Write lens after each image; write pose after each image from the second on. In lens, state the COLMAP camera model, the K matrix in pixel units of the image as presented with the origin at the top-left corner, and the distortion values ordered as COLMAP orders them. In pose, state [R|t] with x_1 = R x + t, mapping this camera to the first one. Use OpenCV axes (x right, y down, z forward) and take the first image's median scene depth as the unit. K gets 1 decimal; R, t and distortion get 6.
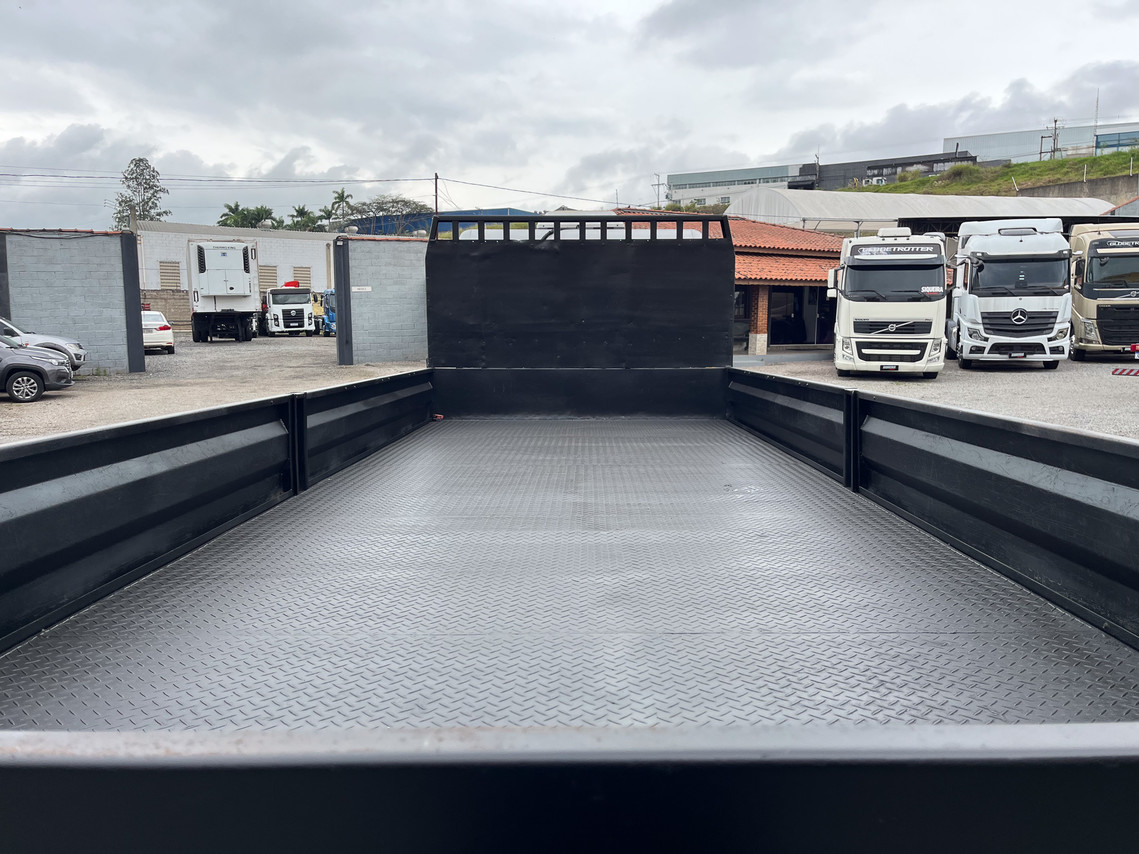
lens RADIAL K [[866.5, 0, 569.5], [0, 866.5, 427.0], [0, 0, 1]] dist [0.001204, 0.000062]
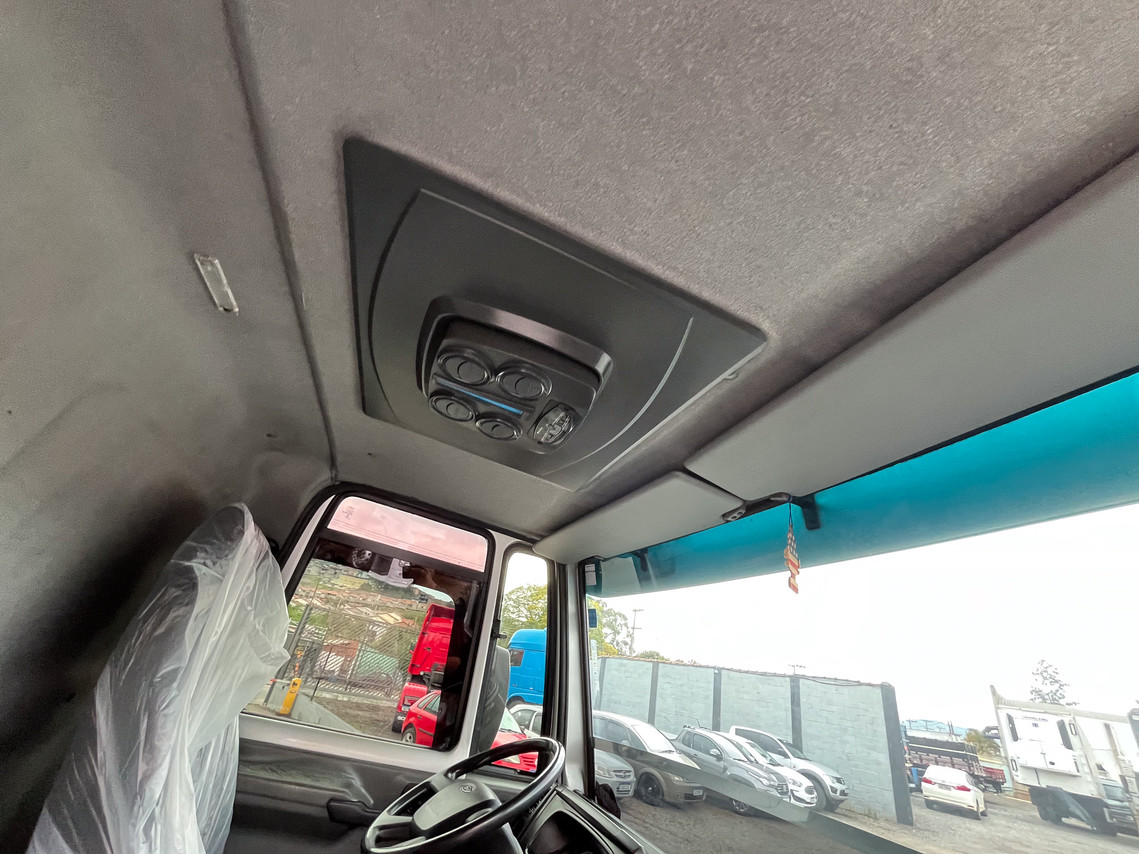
lens RADIAL K [[454.9, 0, 569.5], [0, 454.9, 427.0], [0, 0, 1]] dist [-0.000720, -0.000091]
pose [[0.367925, -0.405937, -0.836568, 0.032246], [-0.291309, 0.804066, -0.518284, -0.046784], [0.883046, 0.434389, 0.177583, 0.306417]]
